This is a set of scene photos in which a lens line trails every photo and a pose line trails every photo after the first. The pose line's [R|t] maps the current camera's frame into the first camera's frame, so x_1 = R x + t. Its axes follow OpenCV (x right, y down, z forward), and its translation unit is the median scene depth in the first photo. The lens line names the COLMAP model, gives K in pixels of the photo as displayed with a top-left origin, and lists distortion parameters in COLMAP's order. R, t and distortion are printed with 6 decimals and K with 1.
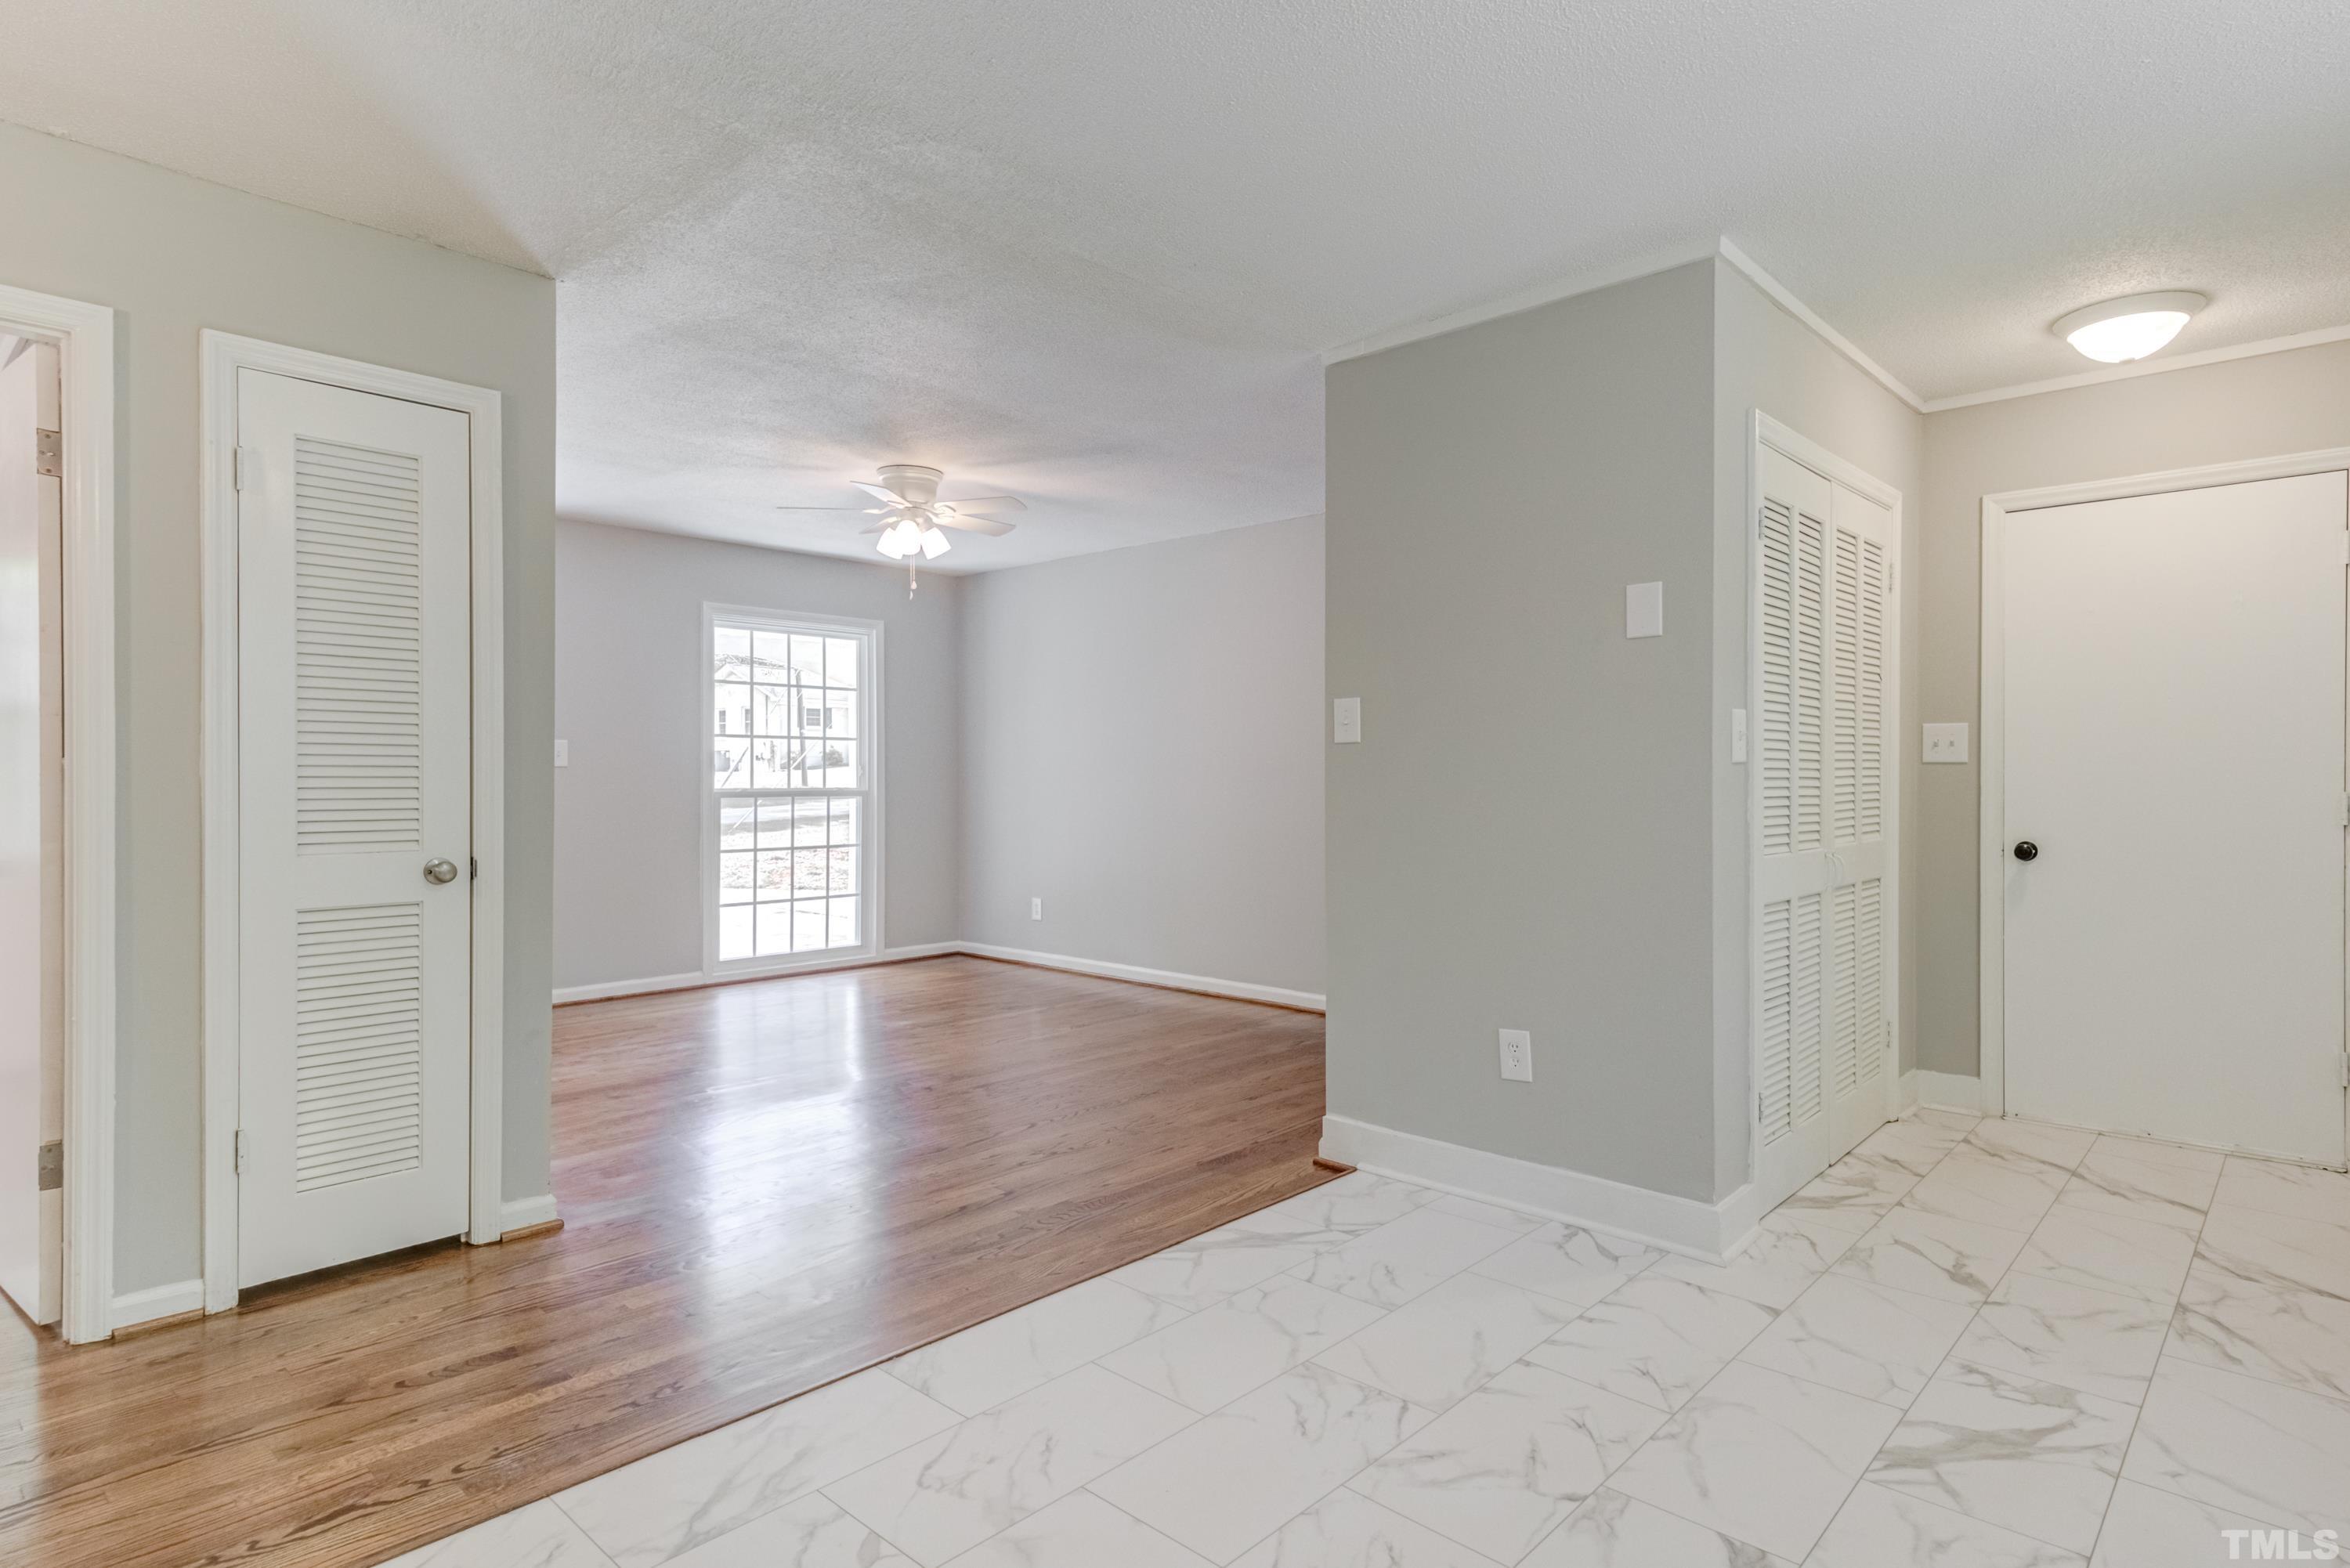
lens RADIAL K [[1243.2, 0, 1175.0], [0, 1243.2, 784.0], [0, 0, 1]] dist [-0.000881, -0.000506]
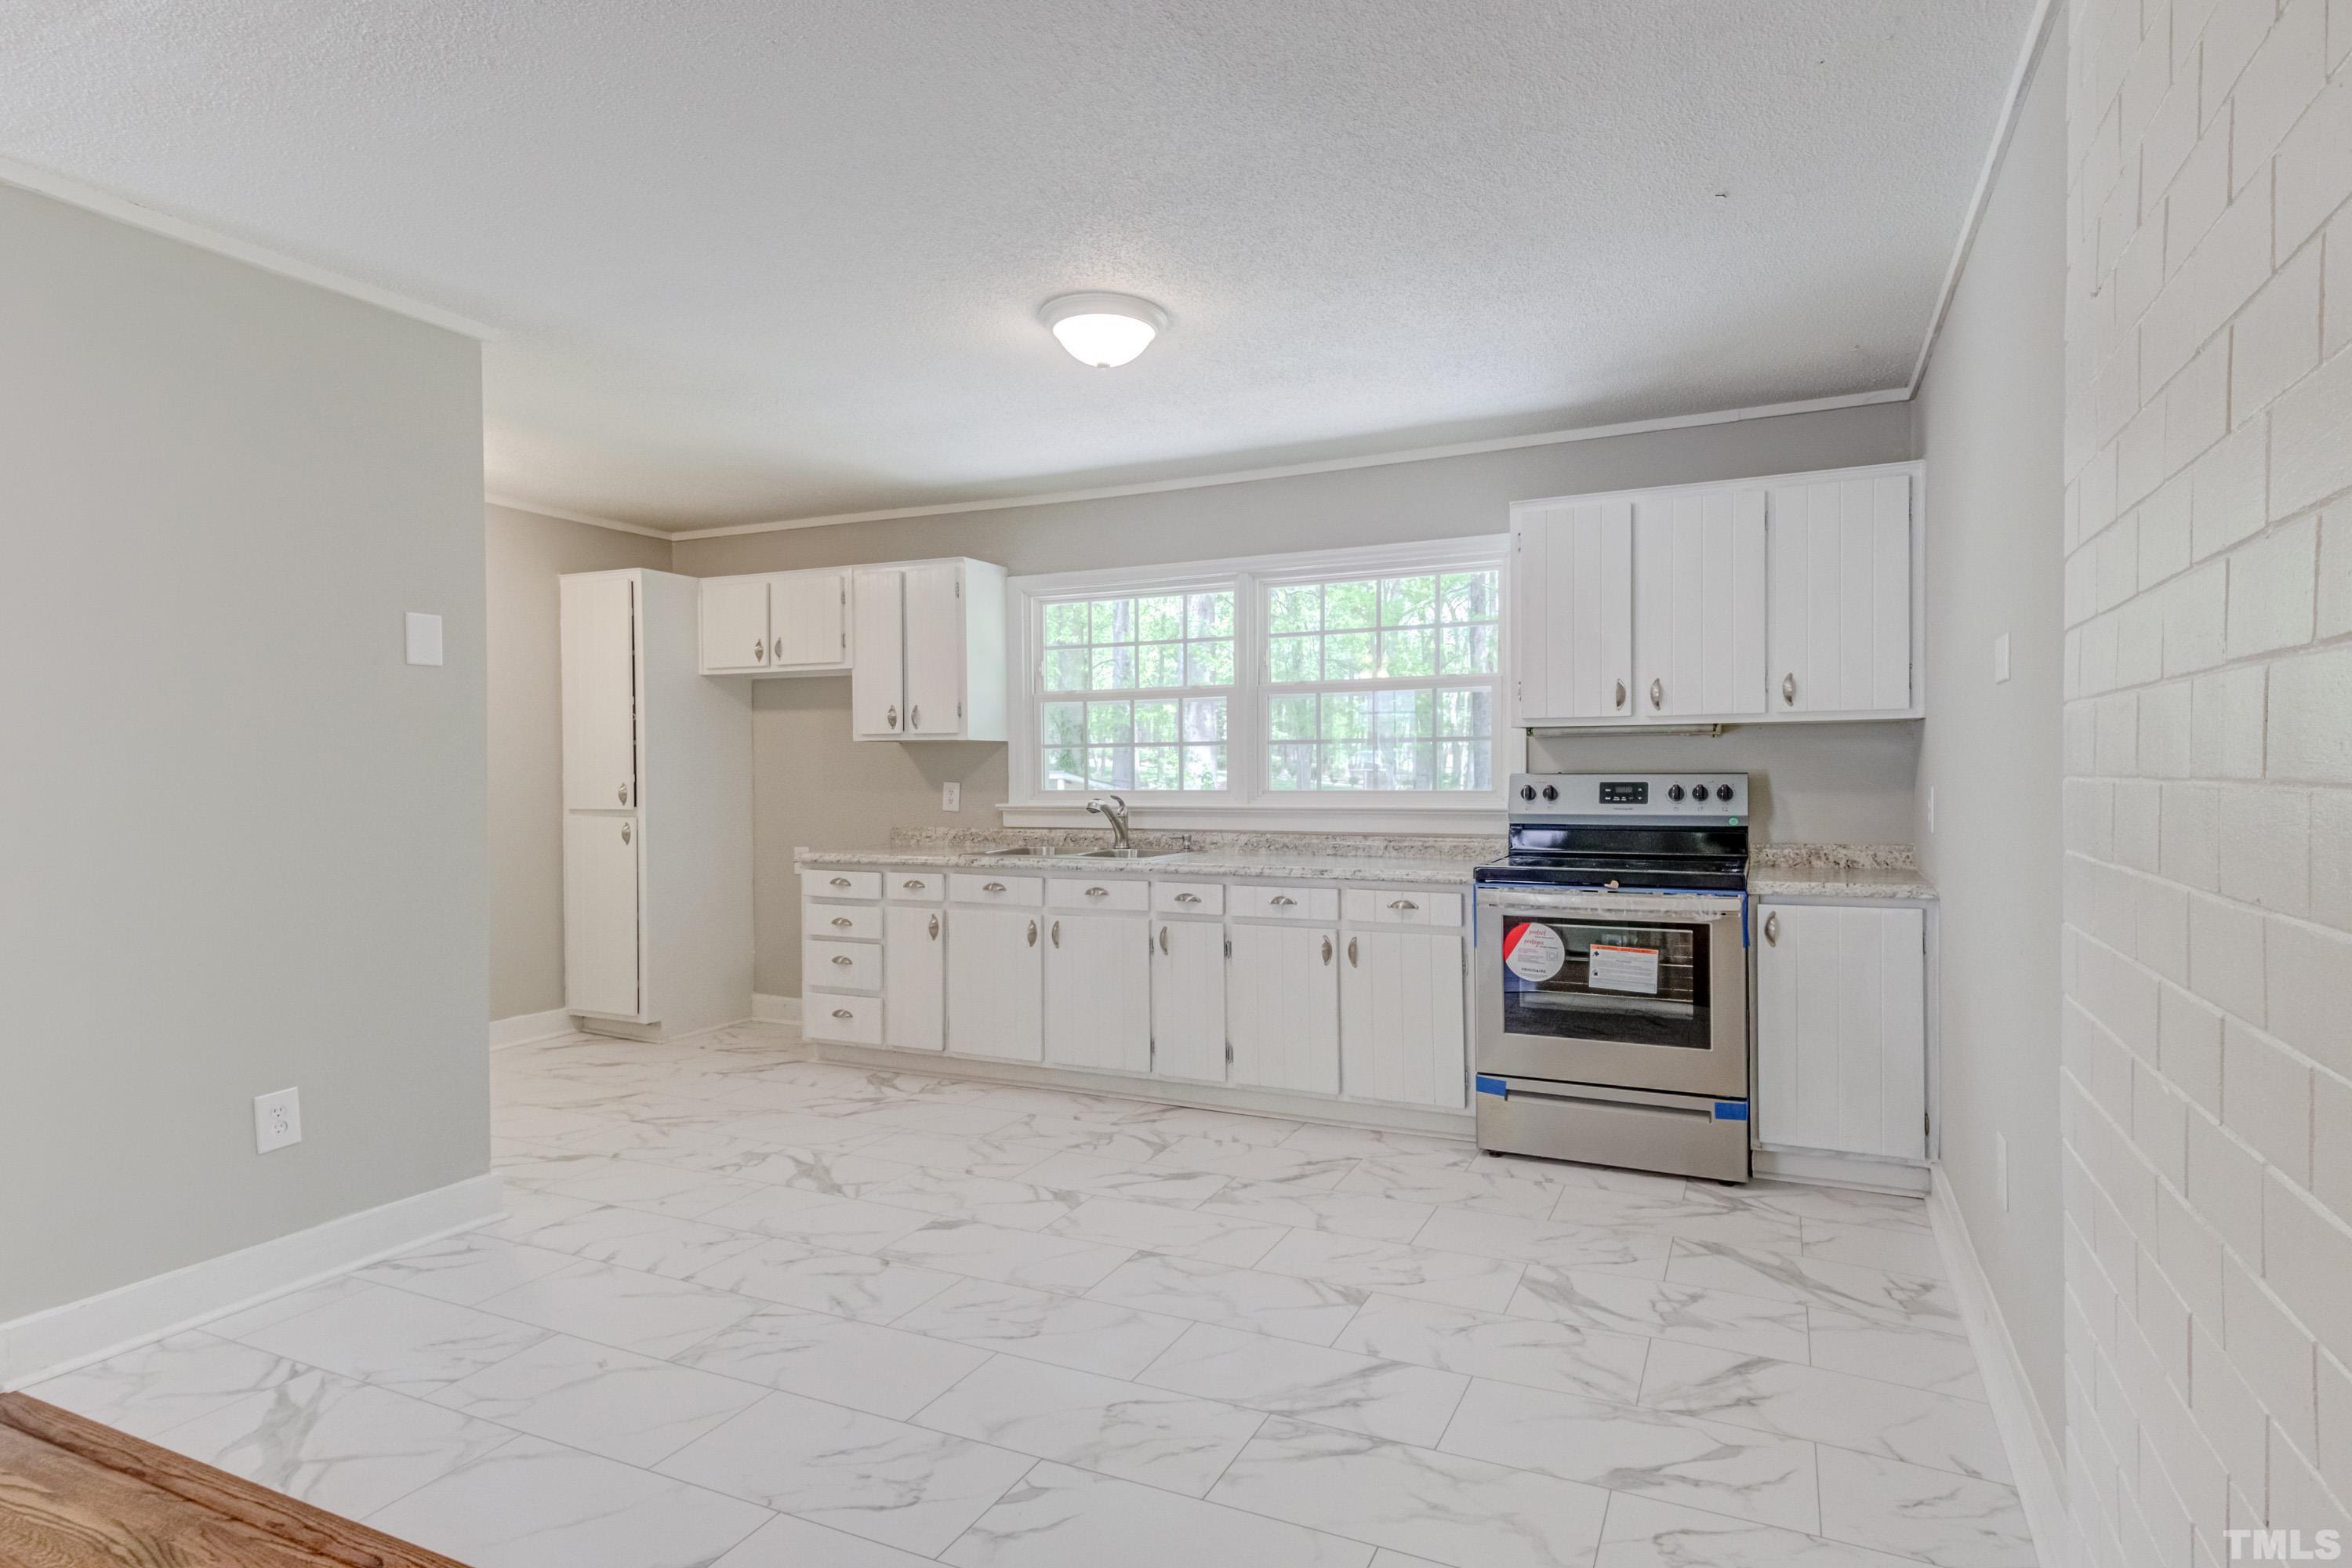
lens RADIAL K [[1330.0, 0, 1094.8], [0, 1330.0, 788.2], [0, 0, 1]] dist [0.029987, -0.001068]
pose [[-0.275625, -0.008816, 0.961225, -1.007322], [0.012869, 0.999834, 0.012860, -0.019857], [-0.961179, 0.015914, -0.275466, 0.913022]]
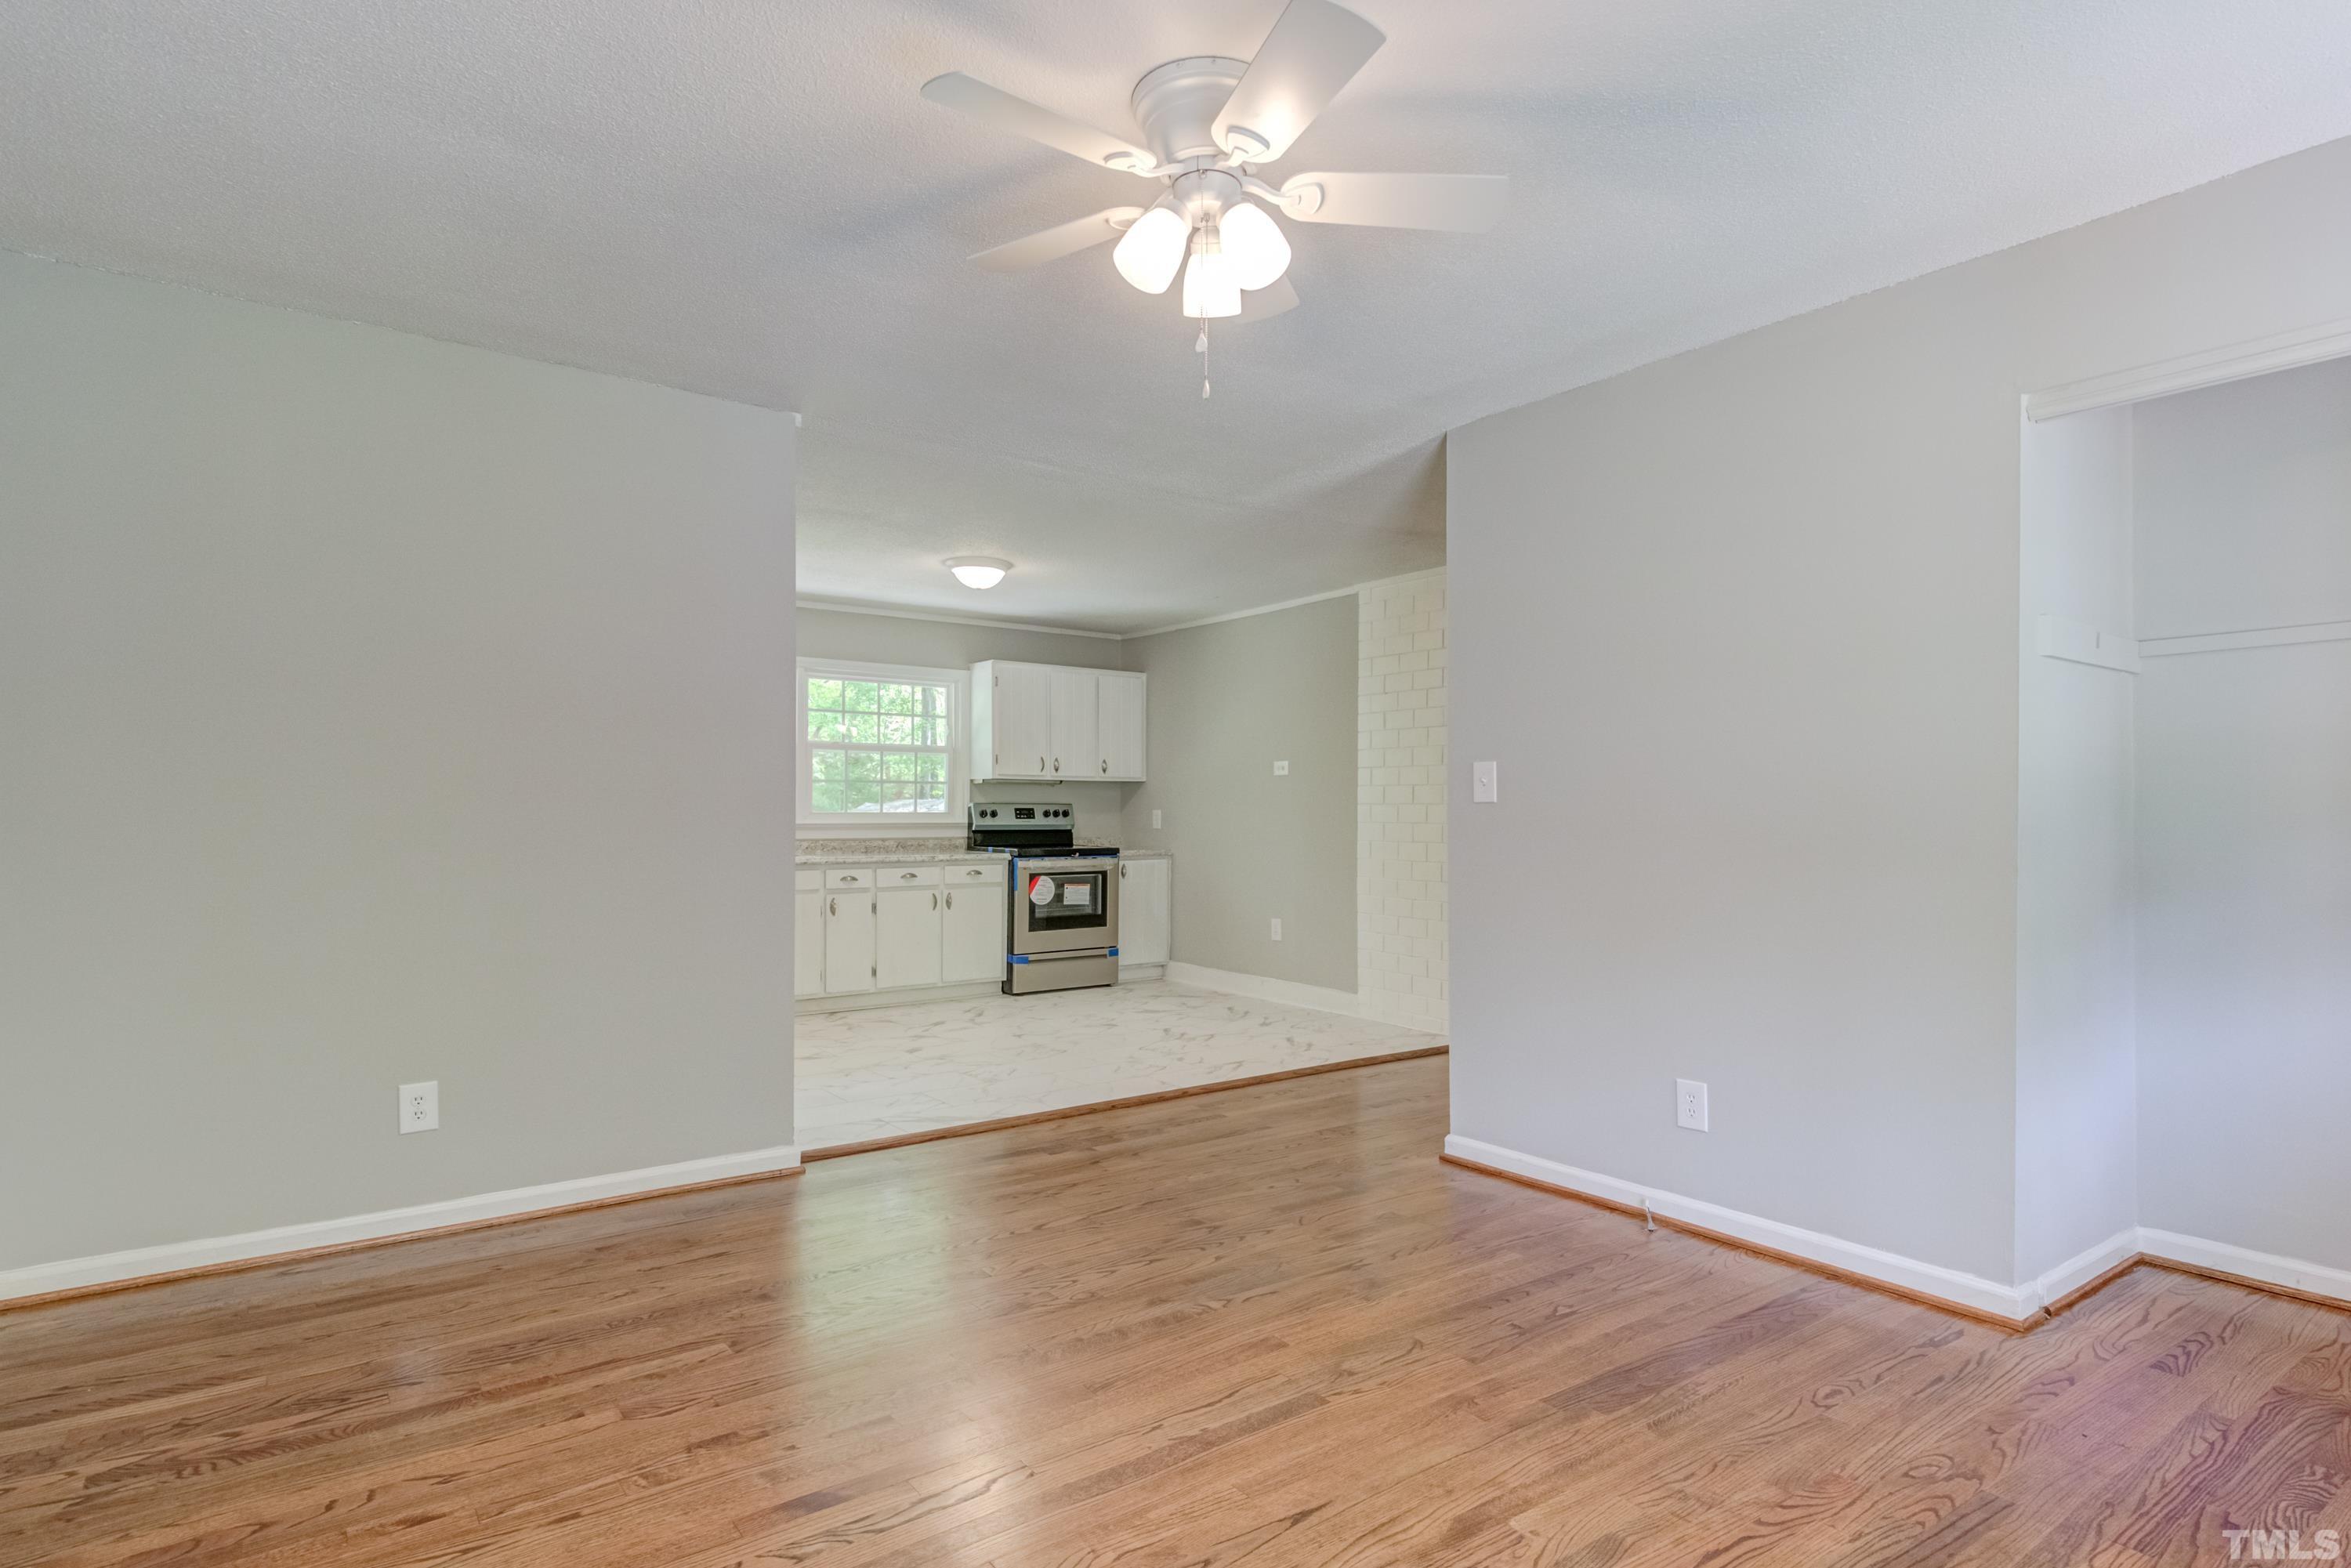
lens RADIAL K [[1368.1, 0, 1269.9], [0, 1368.1, 783.9], [0, 0, 1]] dist [0.073416, -0.044358]
pose [[-0.990623, -0.001384, 0.136620, -0.658823], [-0.002223, 0.999980, -0.005991, -0.038014], [-0.136609, -0.006238, -0.990605, 3.071624]]
